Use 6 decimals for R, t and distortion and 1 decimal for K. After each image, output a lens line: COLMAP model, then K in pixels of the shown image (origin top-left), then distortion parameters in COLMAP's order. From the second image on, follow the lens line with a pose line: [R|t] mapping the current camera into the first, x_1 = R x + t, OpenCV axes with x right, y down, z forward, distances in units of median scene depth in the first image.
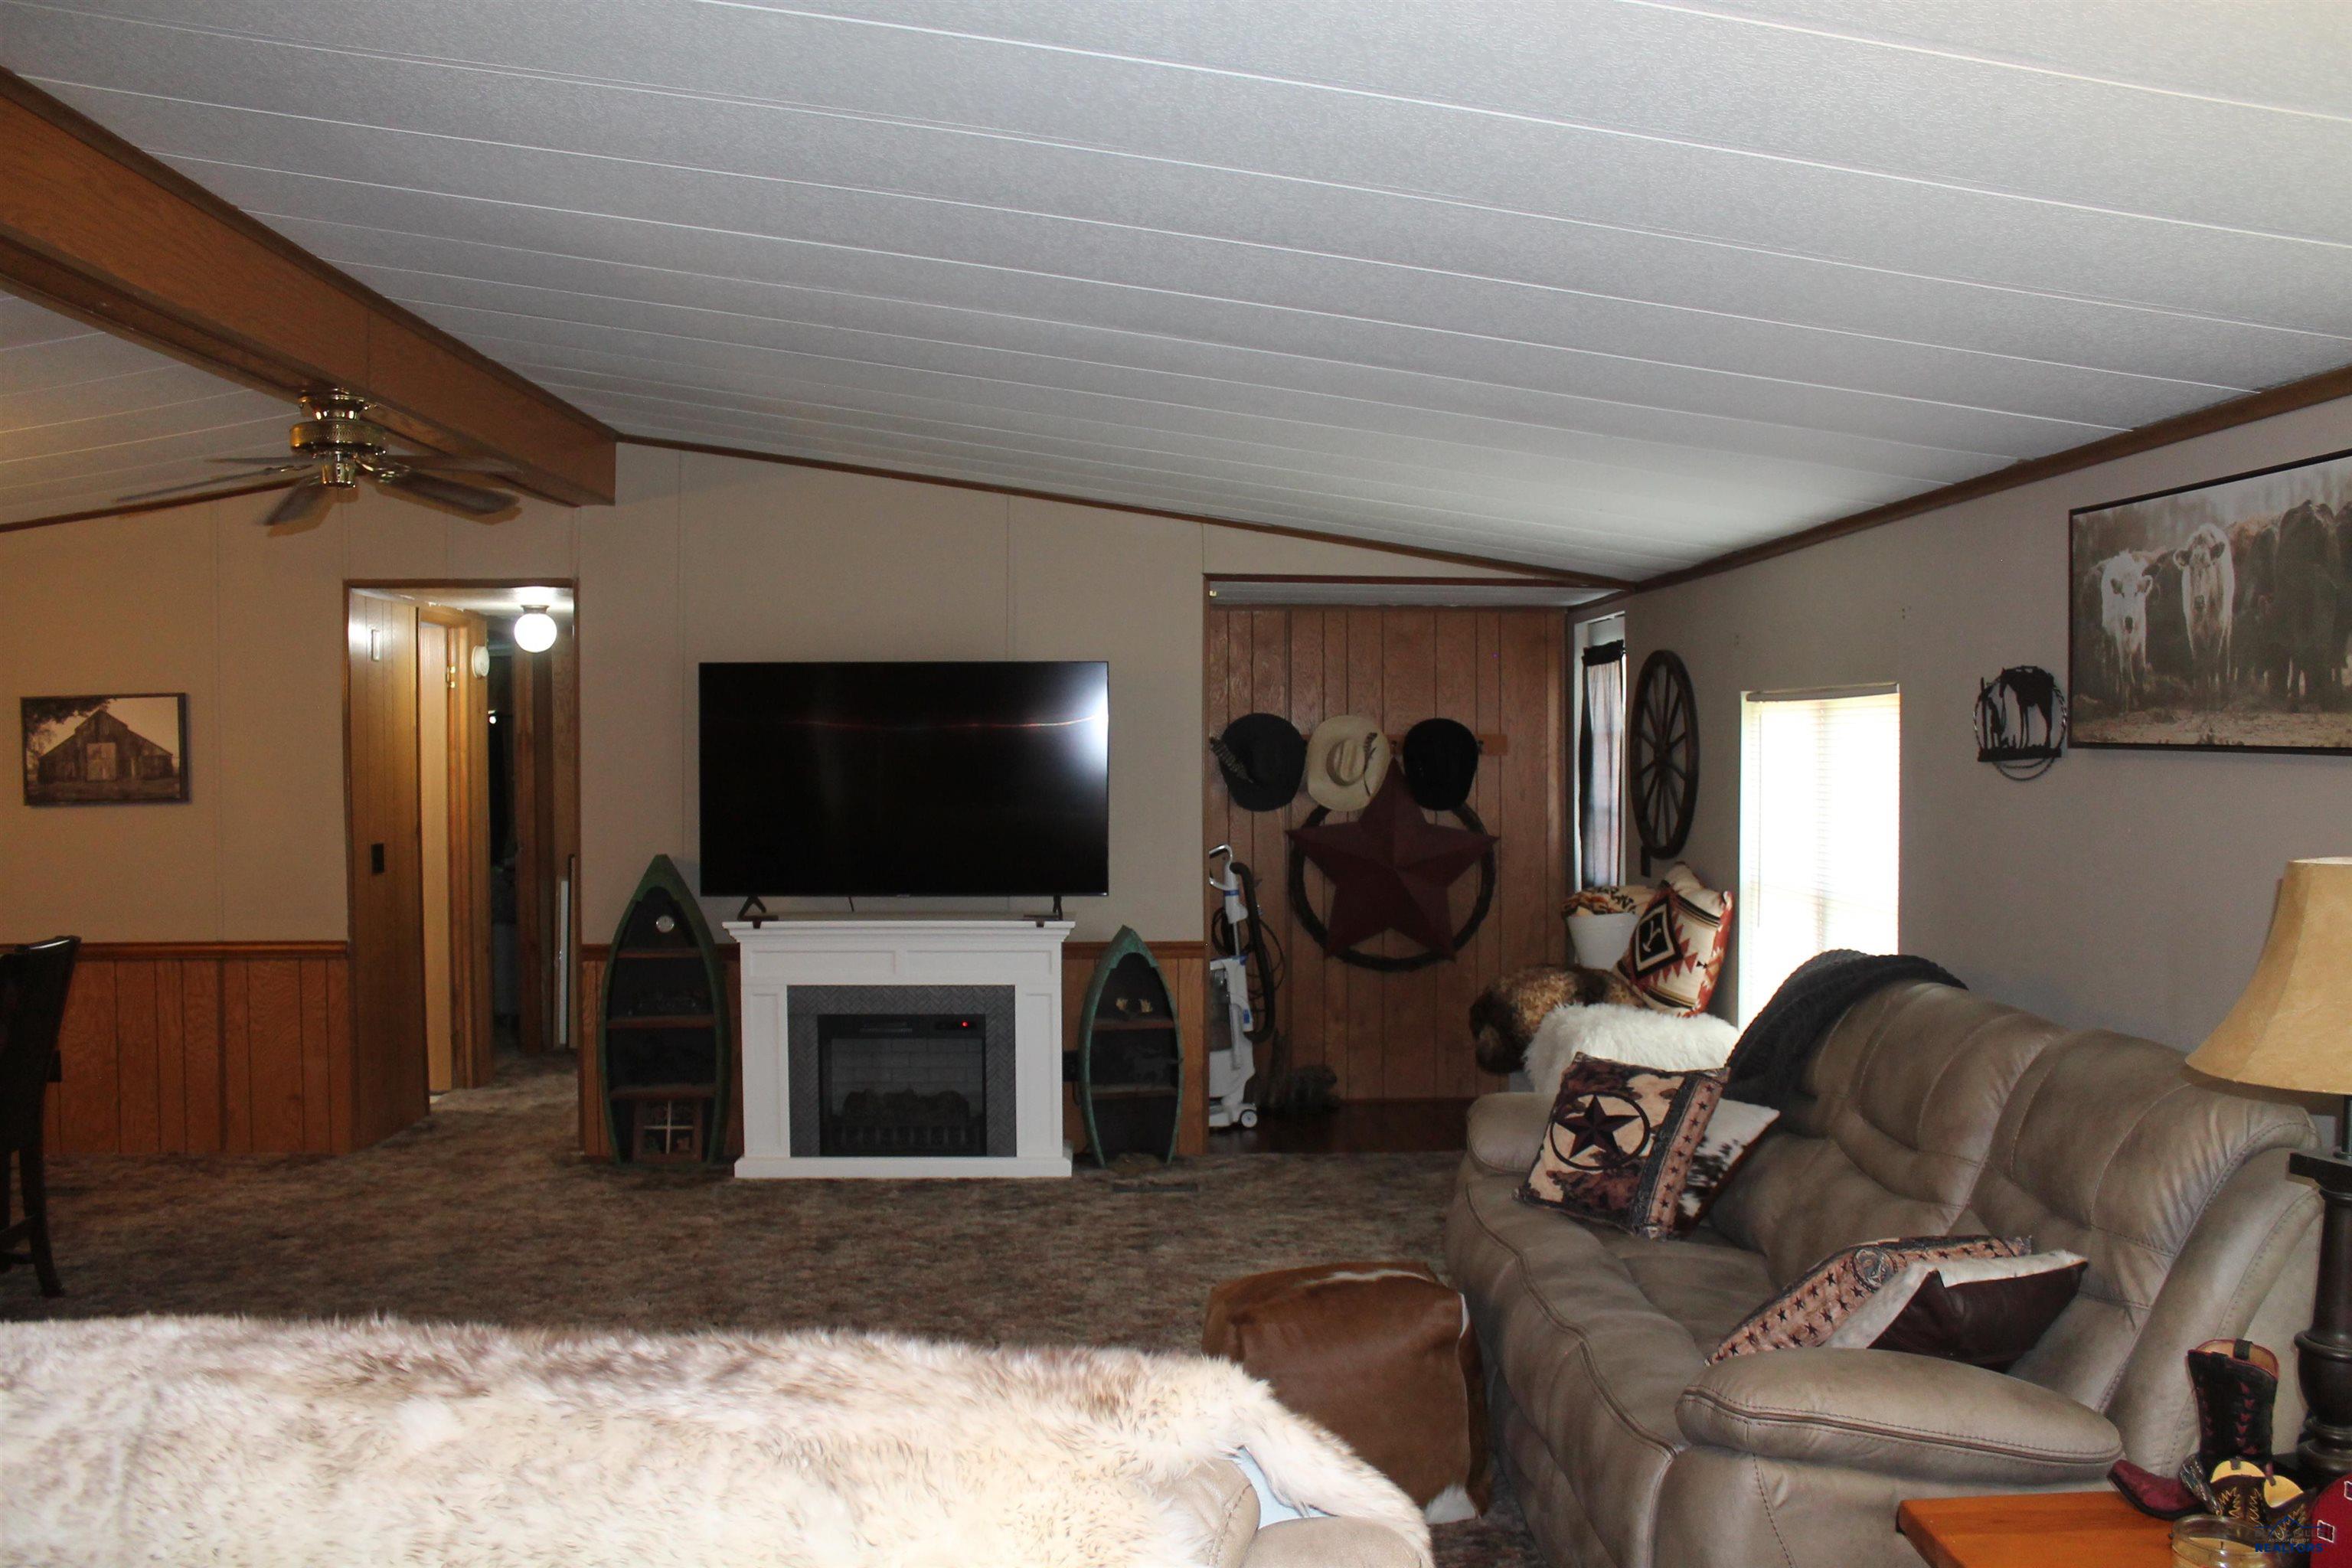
lens RADIAL K [[1977.9, 0, 1196.7], [0, 1977.9, 784.4], [0, 0, 1]] dist [-0.166002, 0.153264]
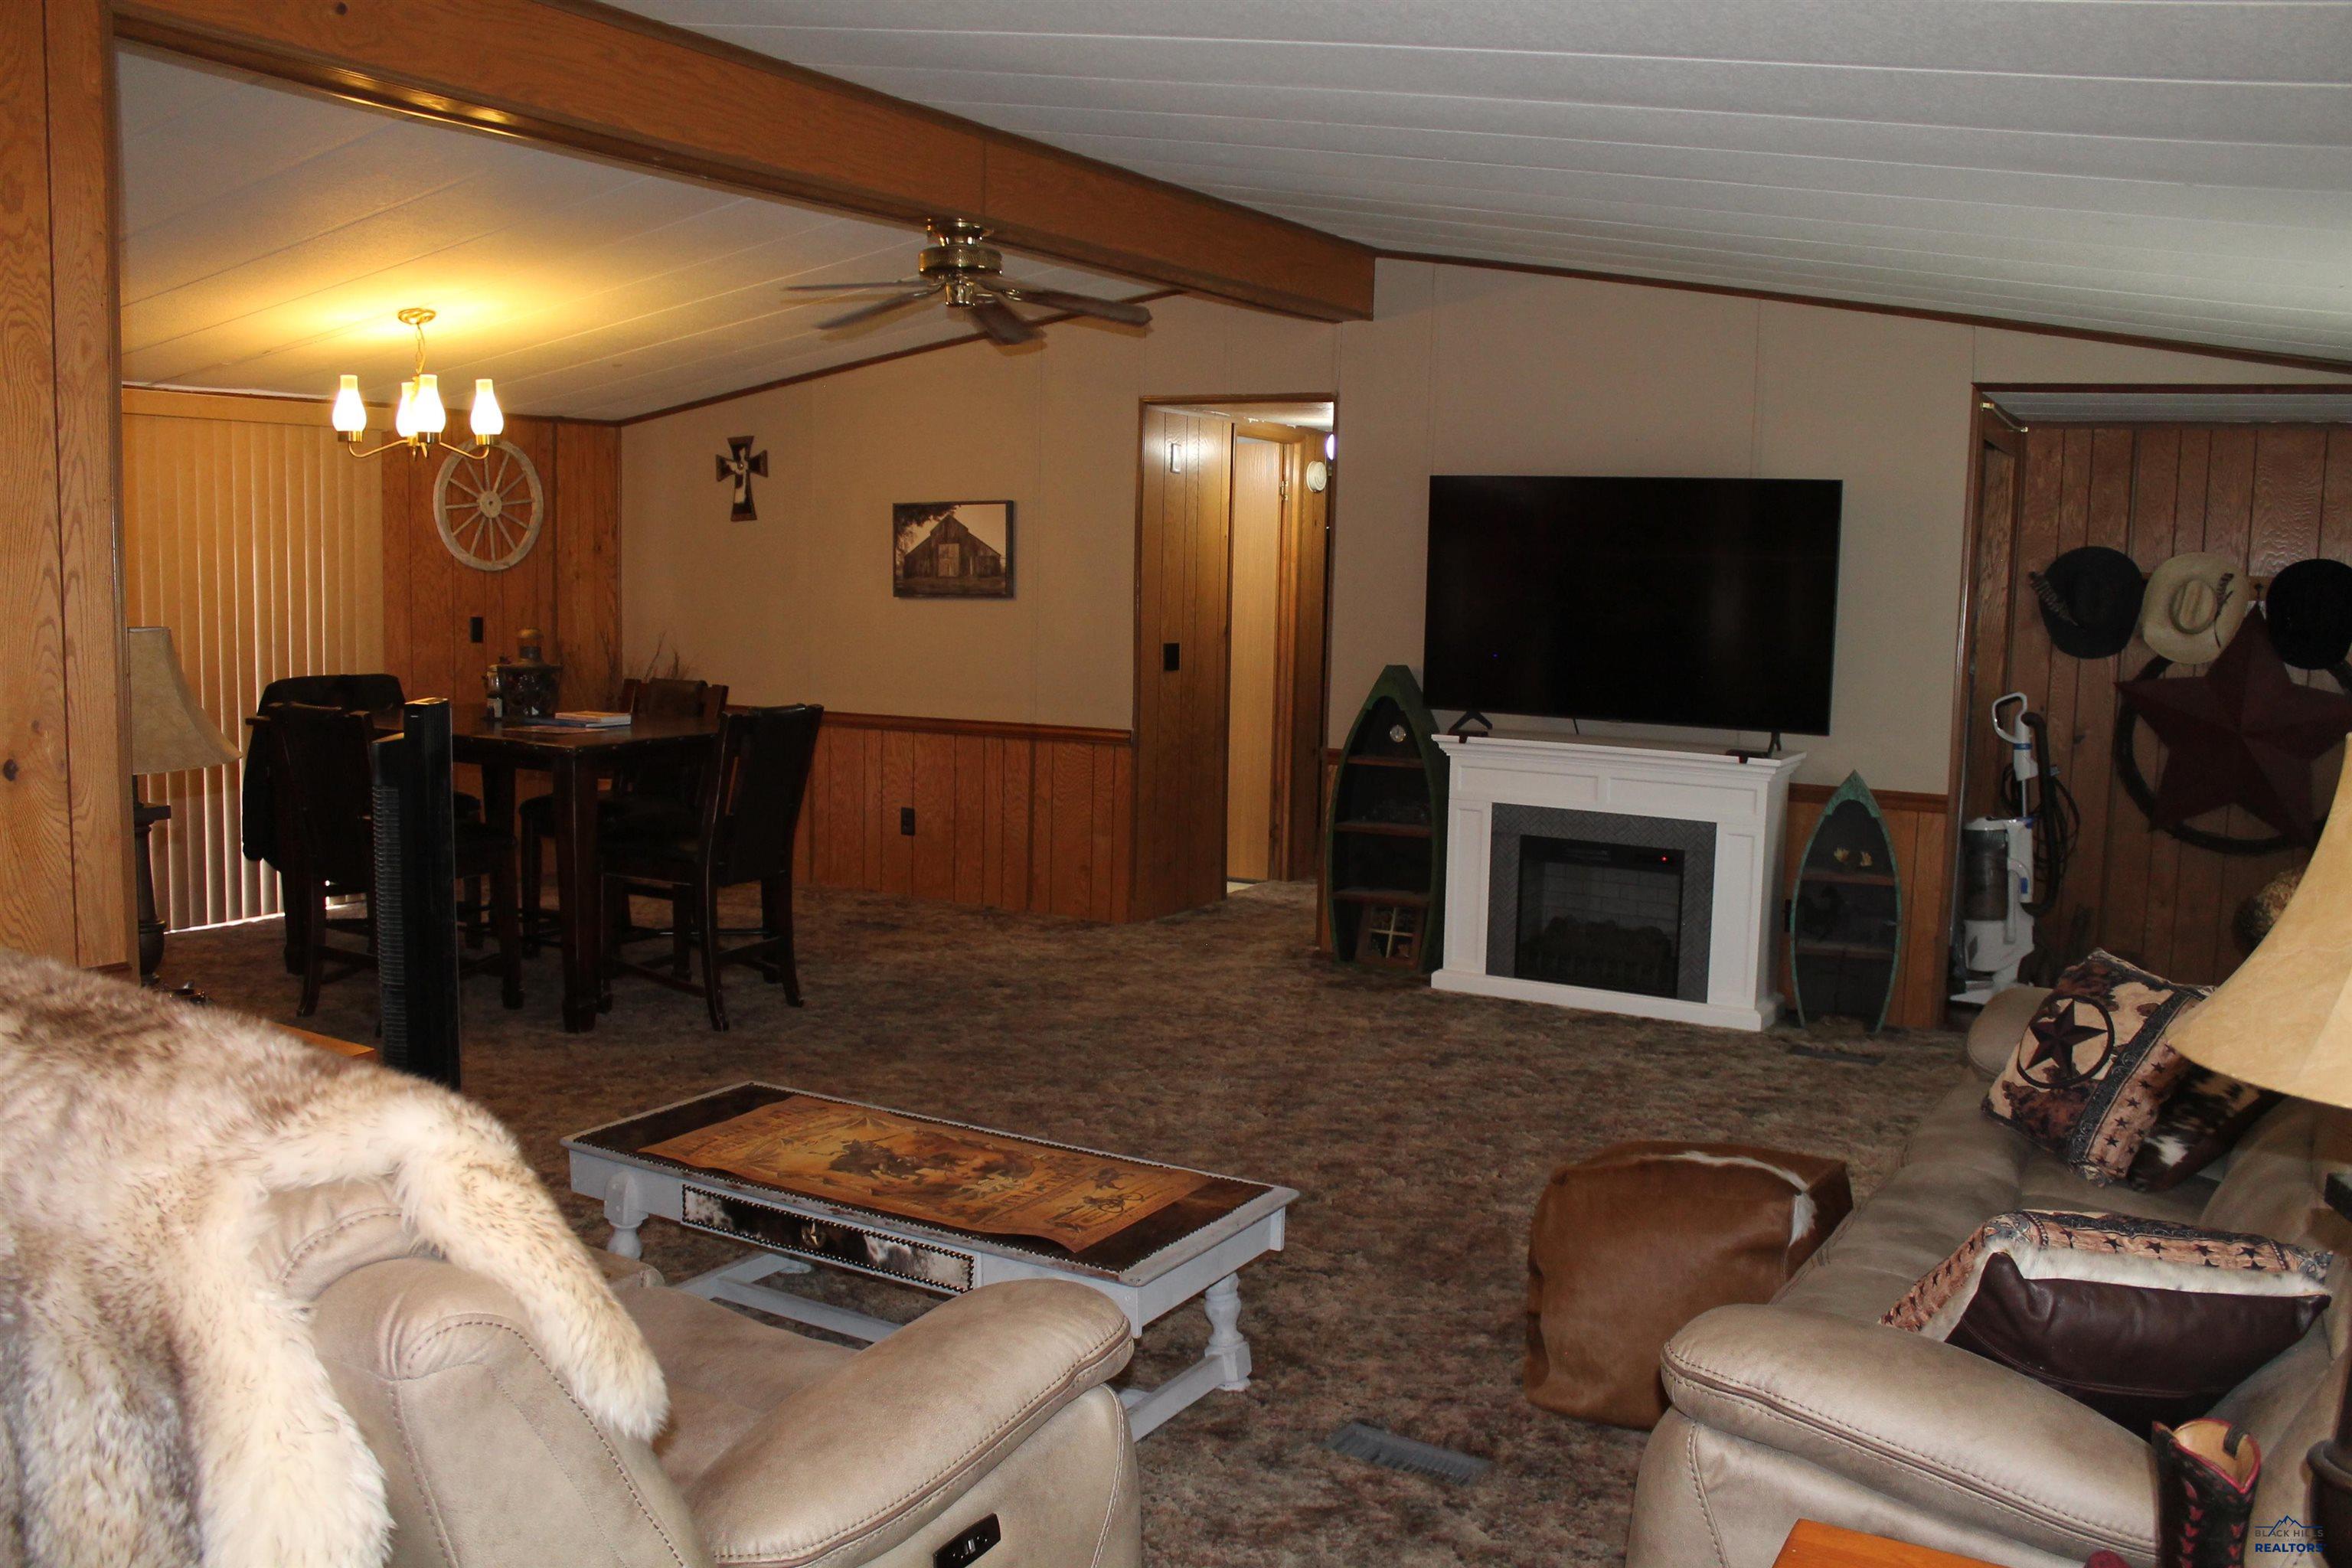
lens RADIAL K [[1977.9, 0, 1196.7], [0, 1977.9, 784.4], [0, 0, 1]] dist [-0.166002, 0.153264]
pose [[0.842291, 0.083330, -0.532542, 0.191197], [-0.037975, 0.994697, 0.095584, 0.003288], [0.537683, -0.060286, 0.840989, 0.077089]]
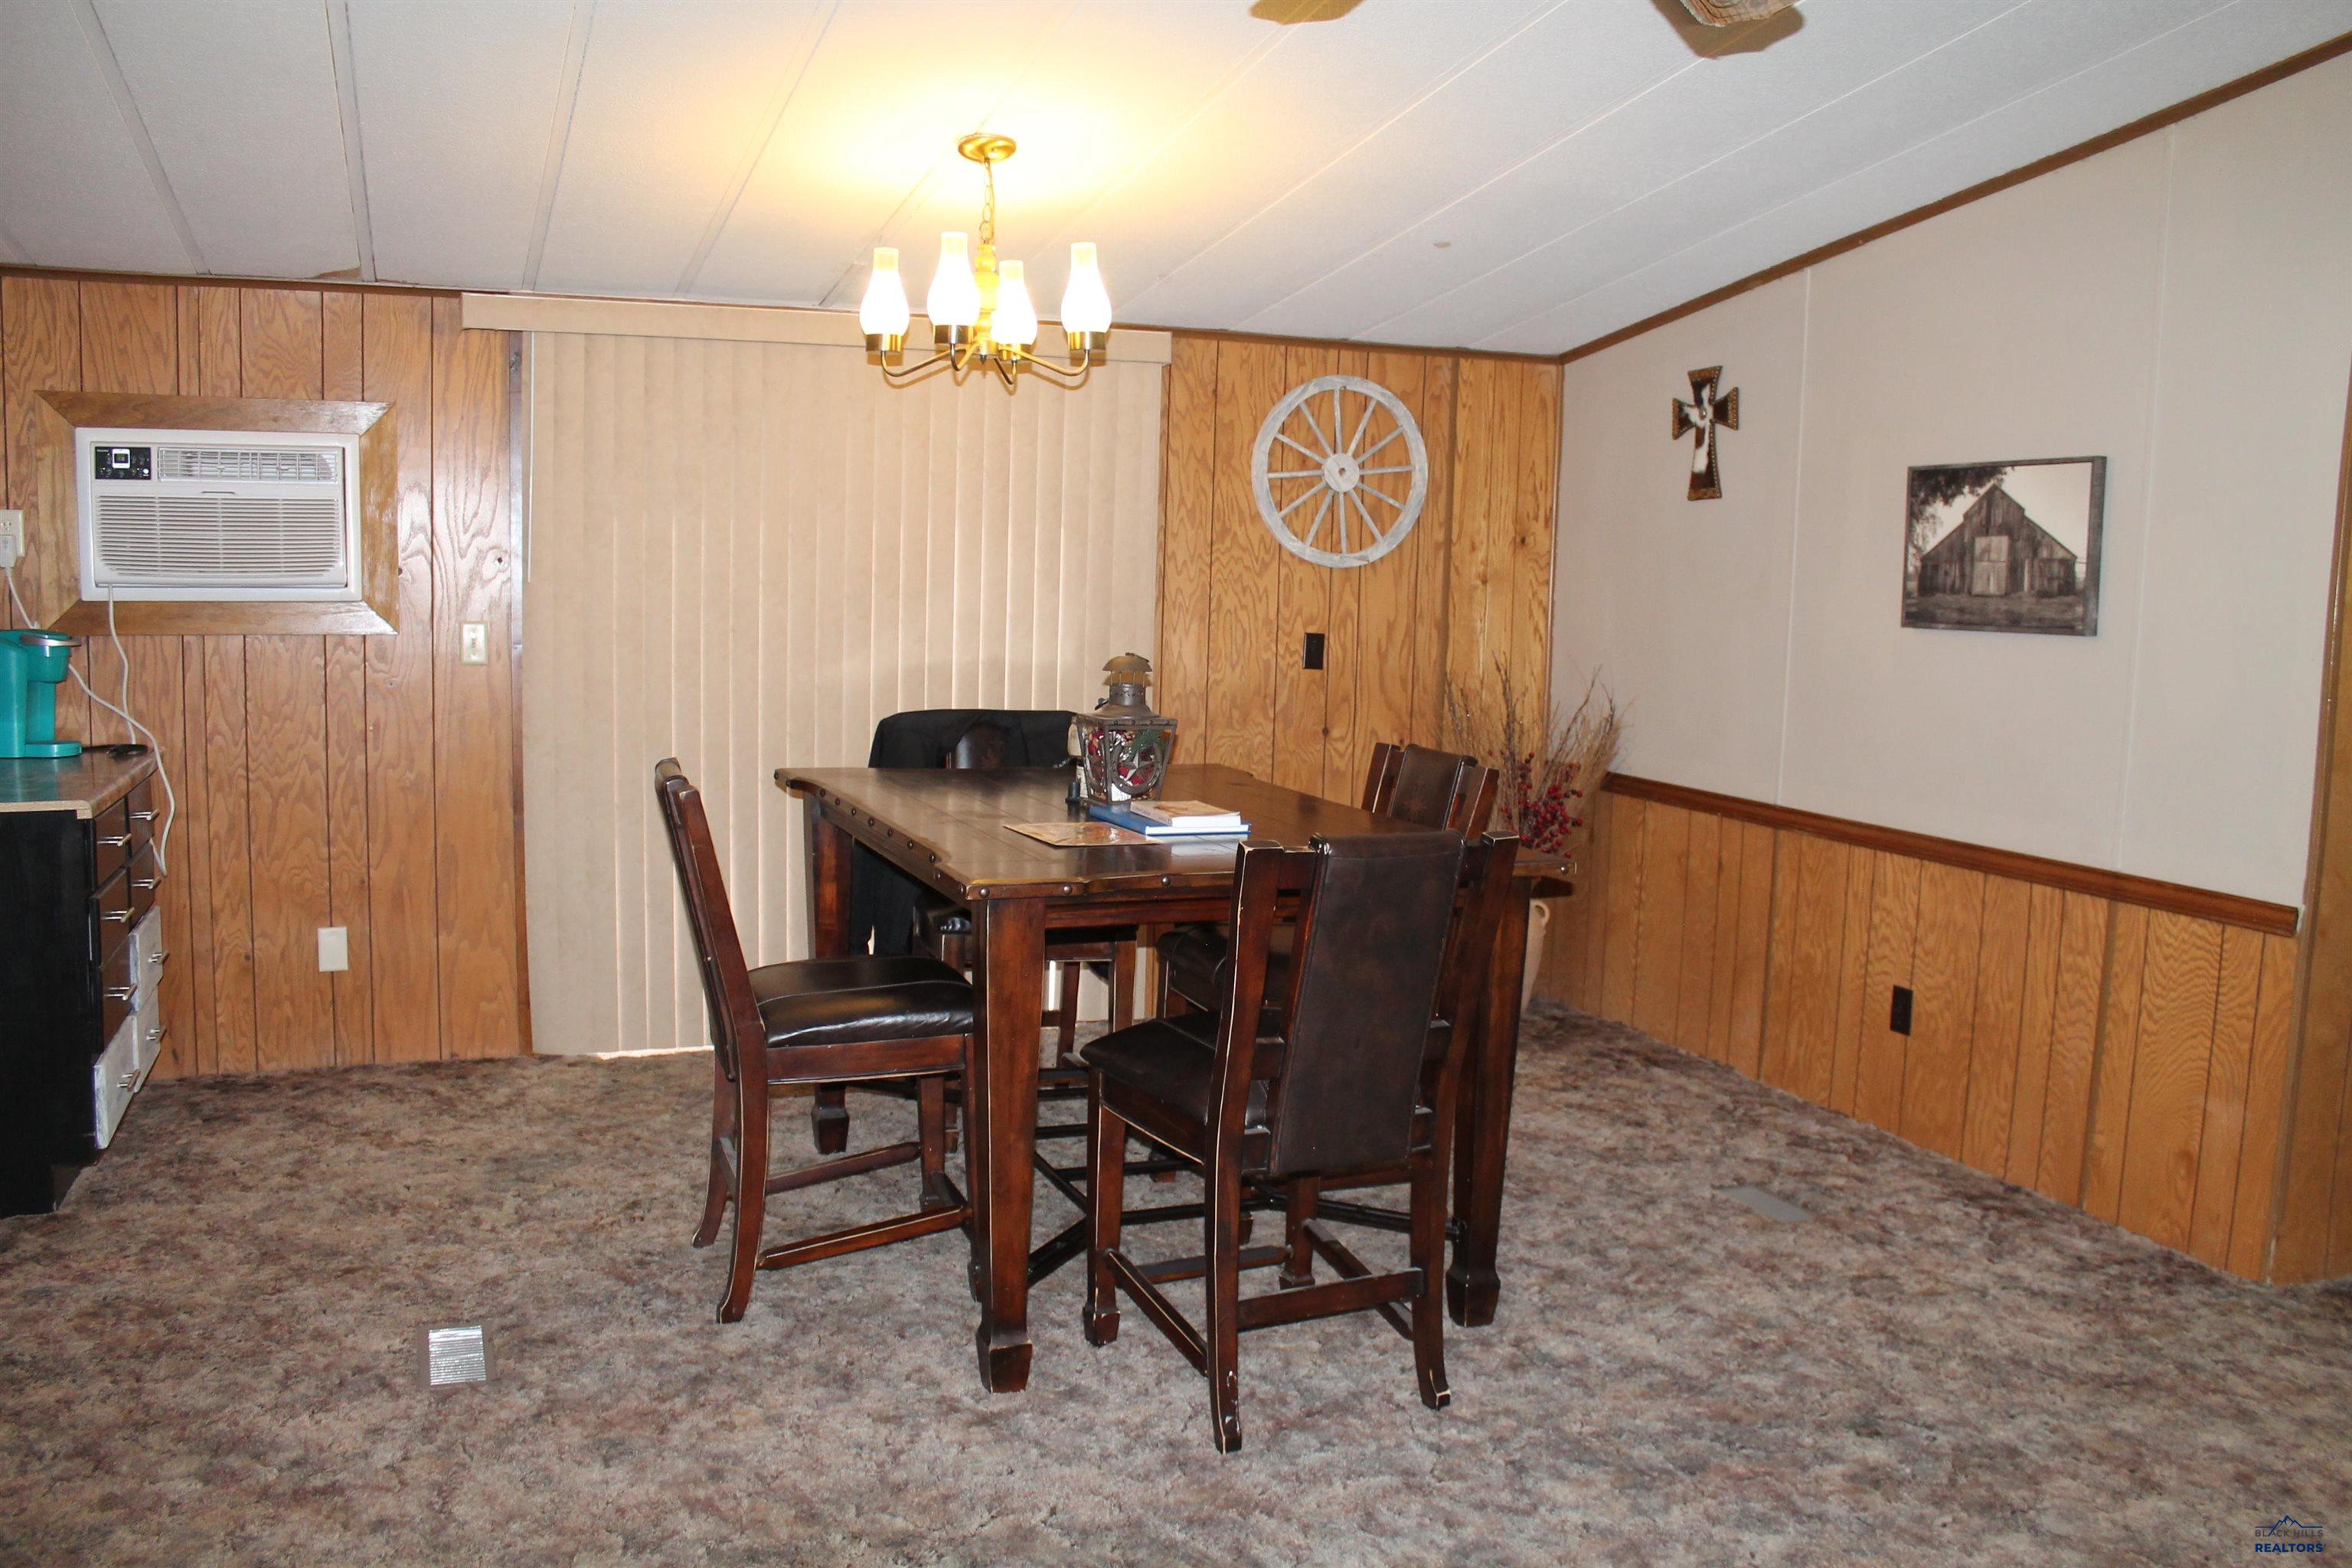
lens RADIAL K [[1977.9, 0, 1196.7], [0, 1977.9, 784.4], [0, 0, 1]] dist [-0.166002, 0.153264]
pose [[0.326207, 0.126623, -0.936779, -0.042665], [-0.052380, 0.991887, 0.115832, 0.000012], [0.943846, 0.011283, 0.330193, 0.532155]]
